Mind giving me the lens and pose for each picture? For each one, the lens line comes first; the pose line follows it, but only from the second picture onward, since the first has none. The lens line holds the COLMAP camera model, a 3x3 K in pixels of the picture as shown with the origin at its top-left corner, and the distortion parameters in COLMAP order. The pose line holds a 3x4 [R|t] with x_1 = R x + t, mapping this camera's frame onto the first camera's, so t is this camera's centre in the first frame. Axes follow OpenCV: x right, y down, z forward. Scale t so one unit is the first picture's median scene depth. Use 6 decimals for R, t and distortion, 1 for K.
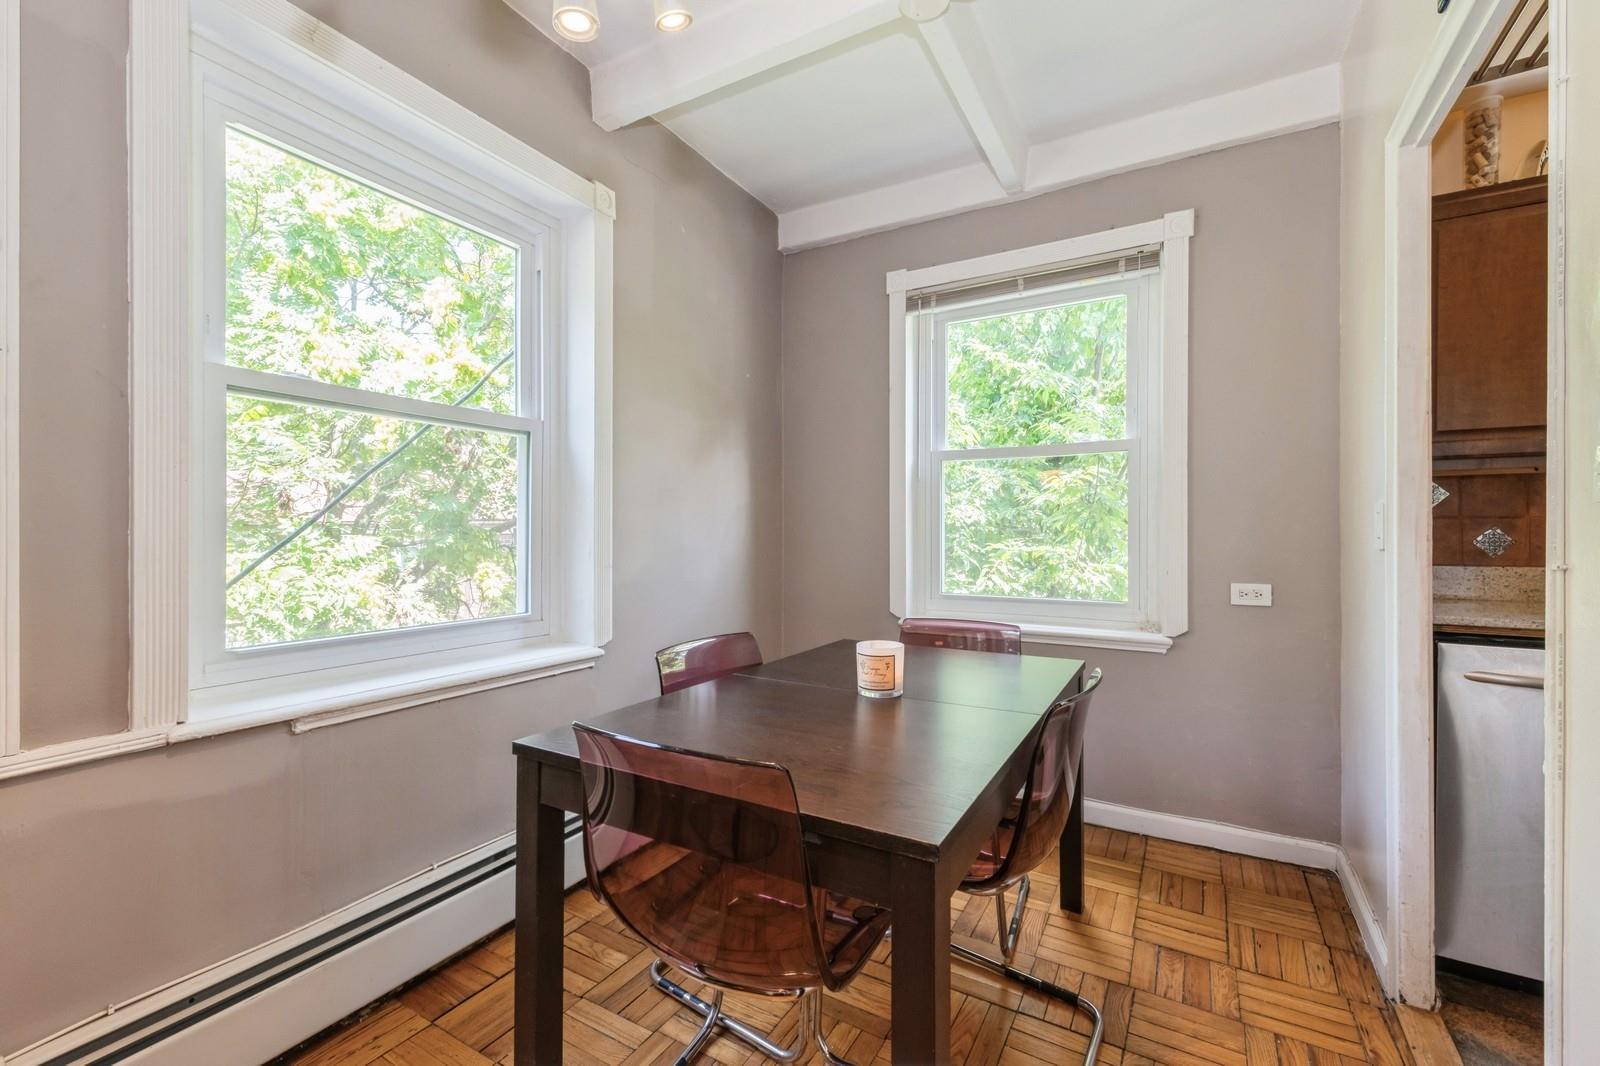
lens RADIAL K [[697.9, 0, 796.8], [0, 697.9, 528.8], [0, 0, 1]] dist [0.027441, -0.003387]
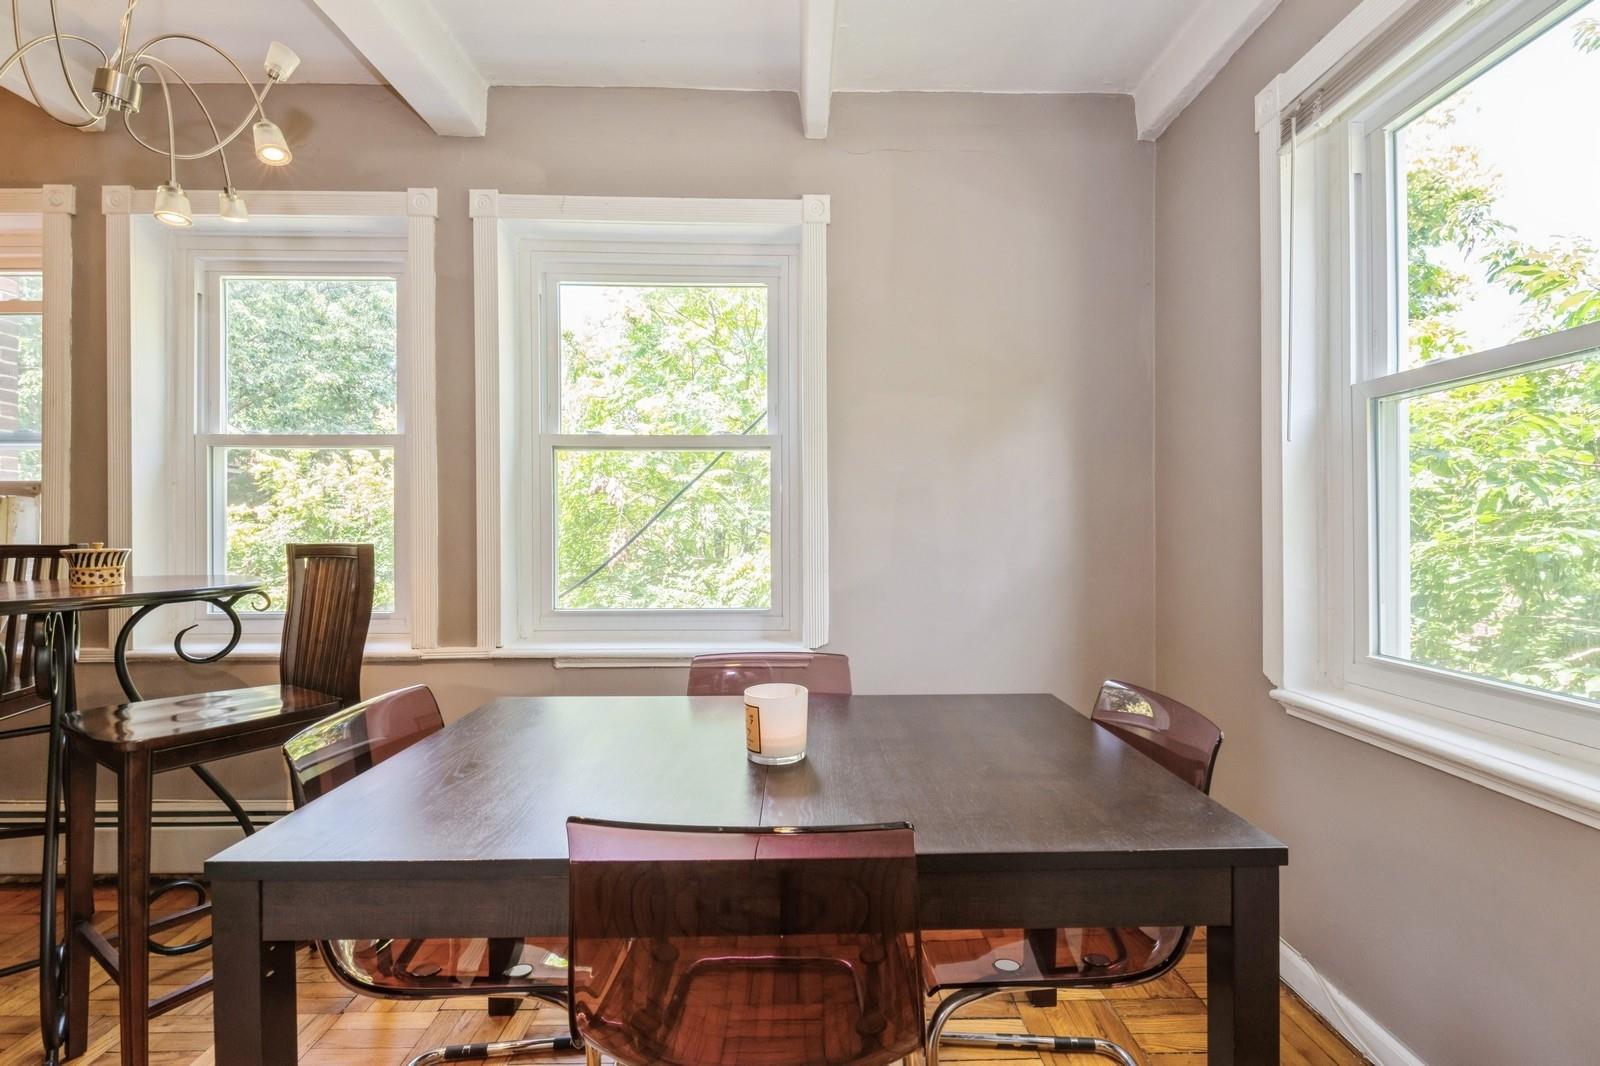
lens RADIAL K [[697.9, 0, 792.8], [0, 697.9, 532.8], [0, 0, 1]] dist [0.027441, -0.003387]
pose [[0.492648, -0.007360, -0.870197, 0.578799], [0.002855, 0.999973, -0.006842, 0.005471], [0.870224, 0.000886, 0.492656, 0.467285]]
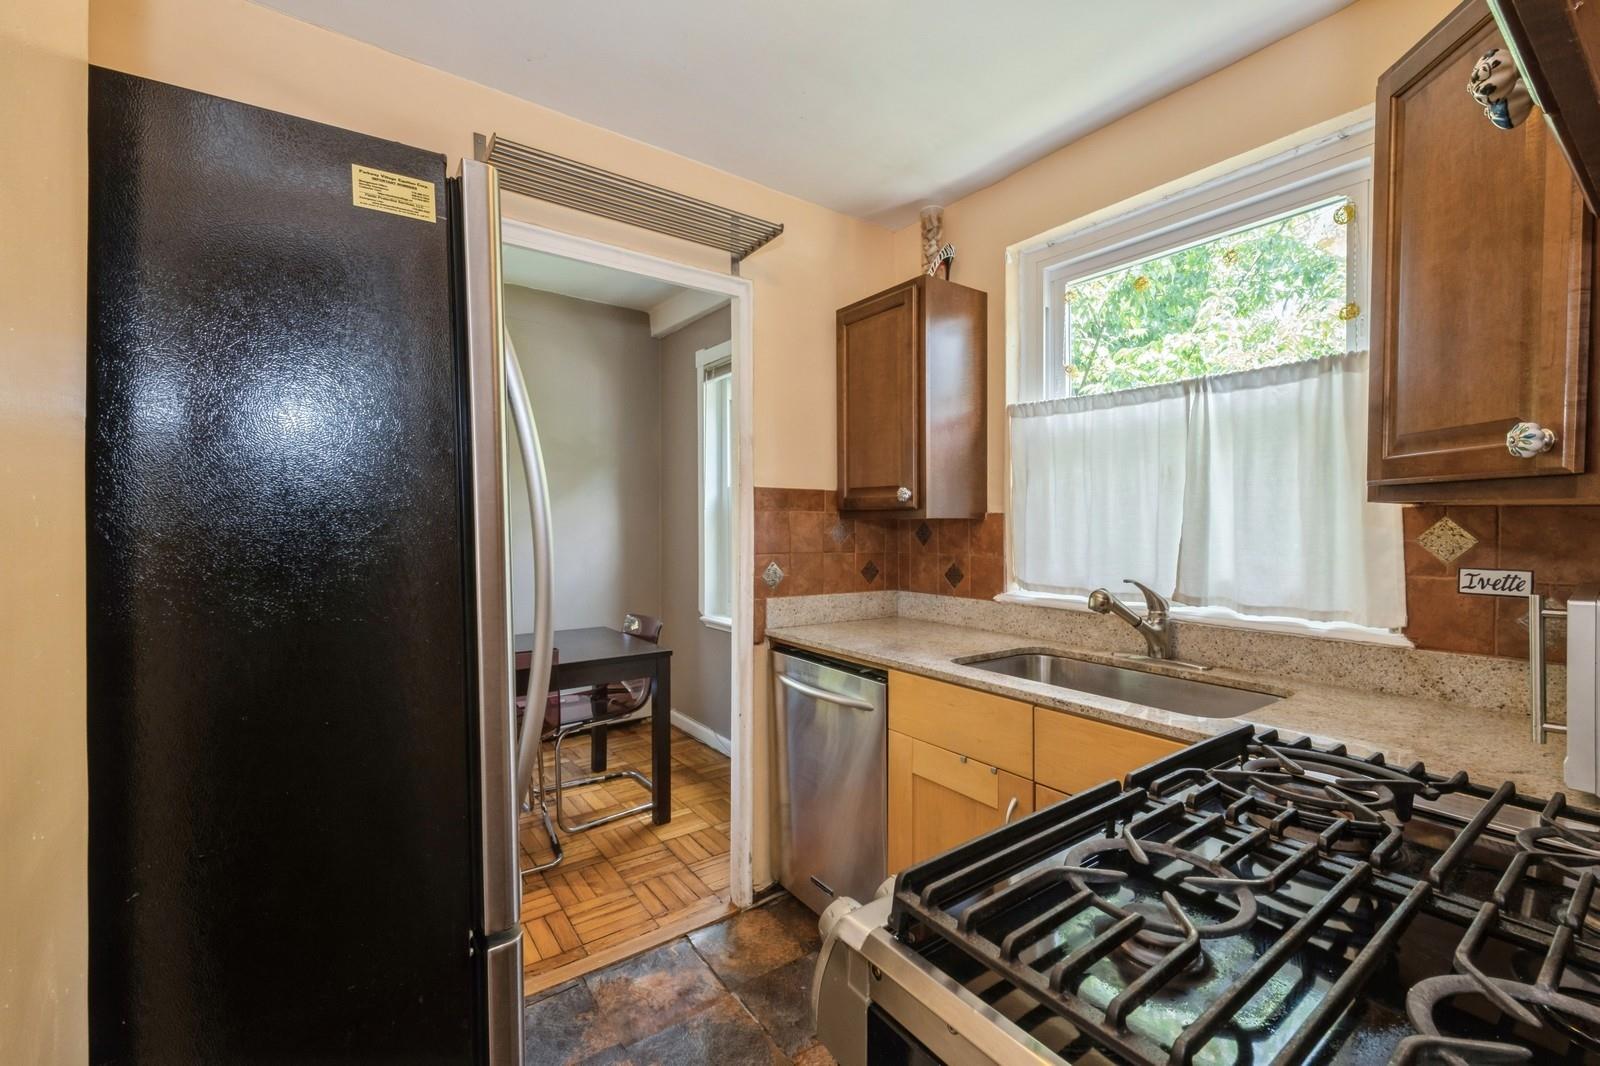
lens RADIAL K [[697.9, 0, 801.1], [0, 697.9, 533.3], [0, 0, 1]] dist [0.027441, -0.003387]
pose [[0.906320, 0.009541, -0.422484, 1.098671], [-0.003873, 0.999891, 0.014271, -0.057970], [0.422574, -0.011297, 0.906258, -0.137885]]
